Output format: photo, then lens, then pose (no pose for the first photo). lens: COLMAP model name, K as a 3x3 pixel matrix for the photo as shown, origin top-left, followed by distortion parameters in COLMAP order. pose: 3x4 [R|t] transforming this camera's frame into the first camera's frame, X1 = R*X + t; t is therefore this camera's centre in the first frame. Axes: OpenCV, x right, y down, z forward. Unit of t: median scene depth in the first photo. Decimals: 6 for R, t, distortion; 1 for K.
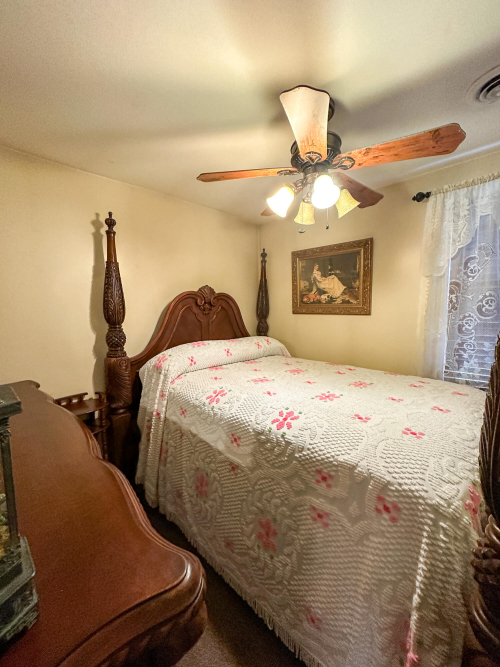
lens RADIAL K [[267.4, 0, 249.4], [0, 267.4, 335.9], [0, 0, 1]] dist [-0.000049, 0.000504]
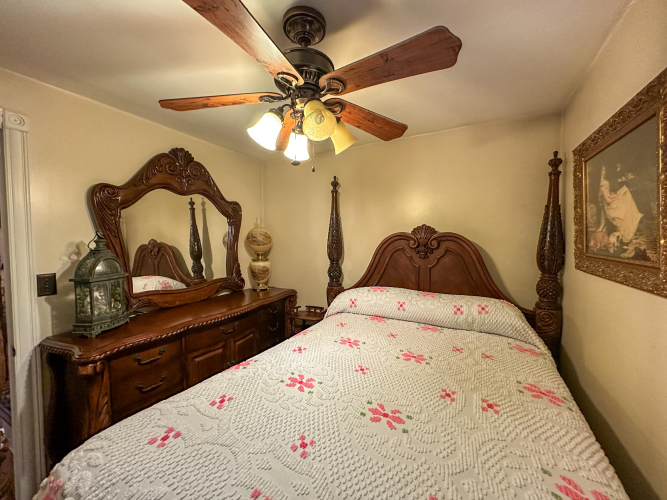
lens RADIAL K [[267.4, 0, 333.0], [0, 267.4, 251.6], [0, 0, 1]] dist [-0.000049, 0.000504]
pose [[0.293041, 0.058061, -0.954335, 0.576122], [-0.095953, 0.994901, 0.031065, -0.101245], [0.951273, 0.082468, 0.297118, 0.477560]]
